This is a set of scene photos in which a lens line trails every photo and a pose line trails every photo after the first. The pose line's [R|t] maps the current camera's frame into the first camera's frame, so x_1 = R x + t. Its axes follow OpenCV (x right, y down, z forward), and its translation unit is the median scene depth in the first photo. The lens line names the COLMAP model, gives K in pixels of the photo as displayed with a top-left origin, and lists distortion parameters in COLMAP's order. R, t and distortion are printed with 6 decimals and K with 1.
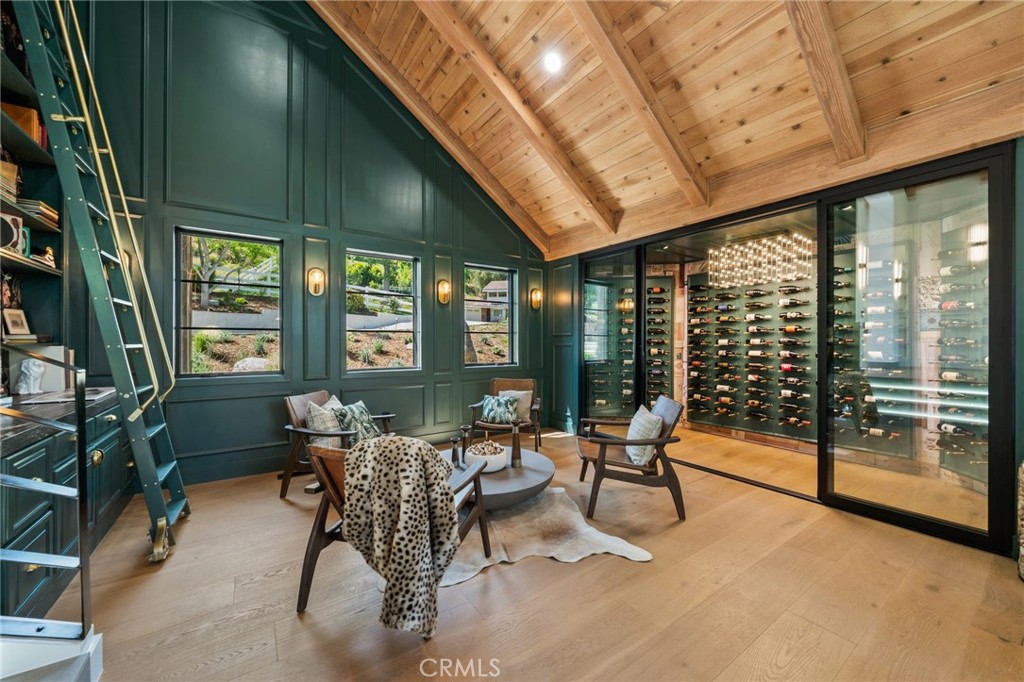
lens RADIAL K [[380.9, 0, 511.7], [0, 380.9, 342.2], [0, 0, 1]] dist [-0.000339, -0.000066]
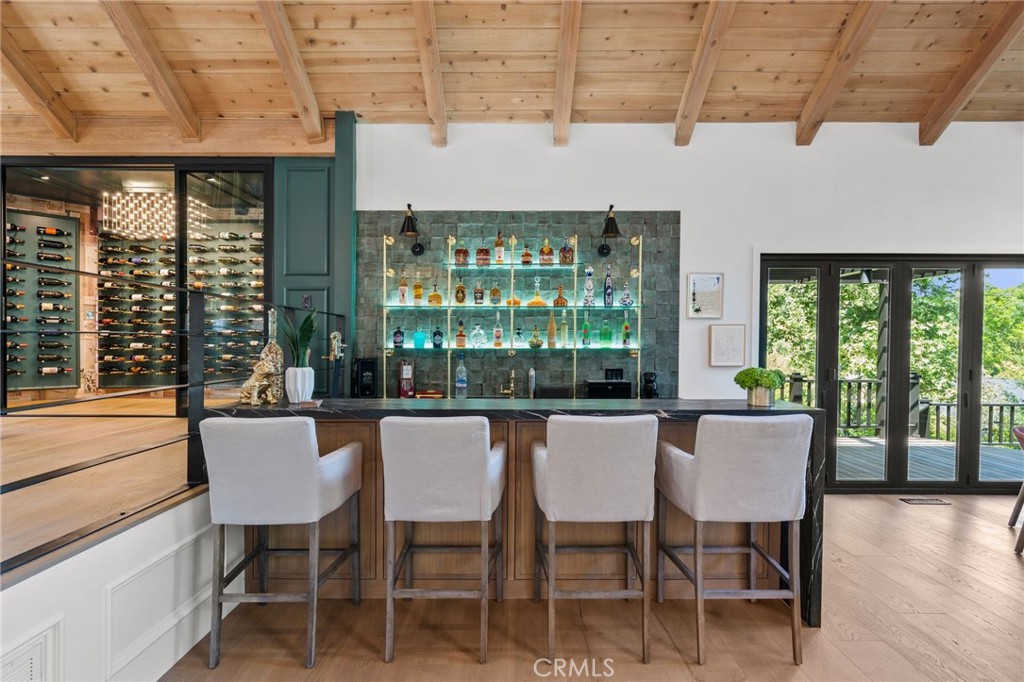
lens RADIAL K [[484.1, 0, 512.6], [0, 484.1, 345.7], [0, 0, 1]] dist [-0.000138, 0.000009]
pose [[0.565888, -0.009083, 0.824432, 0.094248], [-0.000882, 0.999932, 0.011622, 0.106353], [-0.824481, -0.007304, 0.565842, -0.447473]]
